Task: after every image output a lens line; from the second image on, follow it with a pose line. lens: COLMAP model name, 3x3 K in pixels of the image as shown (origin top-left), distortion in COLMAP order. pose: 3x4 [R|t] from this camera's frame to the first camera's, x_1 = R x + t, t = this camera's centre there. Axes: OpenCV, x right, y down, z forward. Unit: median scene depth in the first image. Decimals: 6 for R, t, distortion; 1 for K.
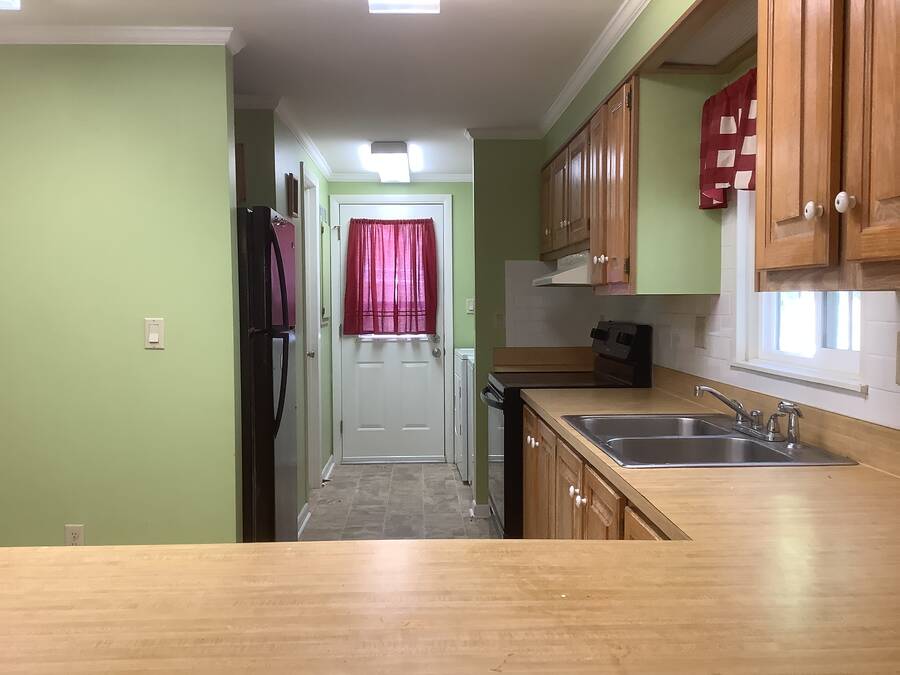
lens RADIAL K [[799.5, 0, 442.2], [0, 799.5, 342.6], [0, 0, 1]] dist [0.108043, -0.095716]
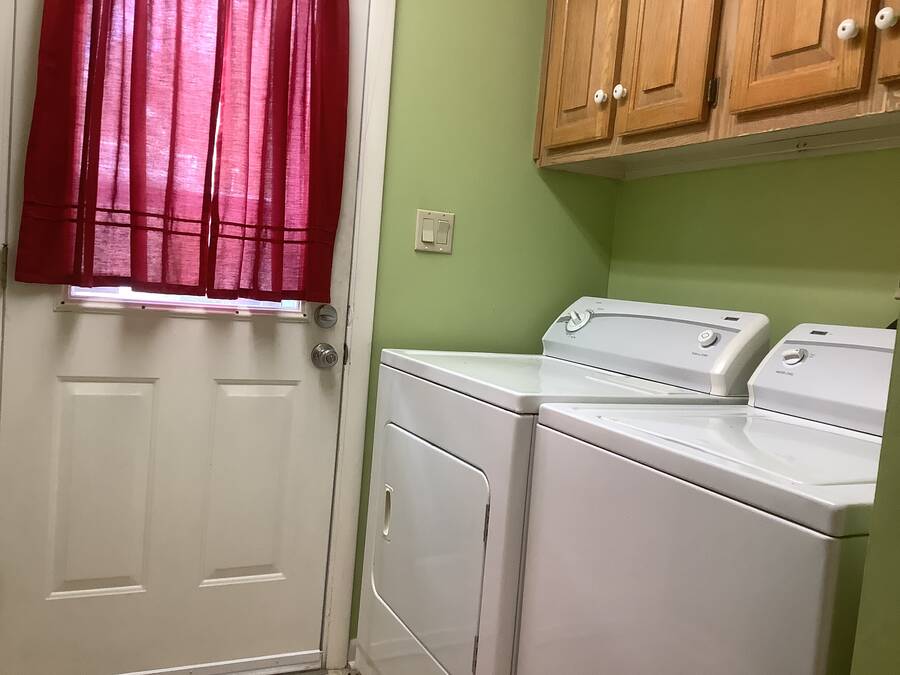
lens RADIAL K [[799.5, 0, 459.7], [0, 799.5, 323.5], [0, 0, 1]] dist [0.108043, -0.095716]
pose [[0.943862, 0.059928, 0.324858, -0.066972], [-0.061816, 0.998077, -0.004516, -0.003753], [-0.324504, -0.015819, 0.945752, 0.674451]]
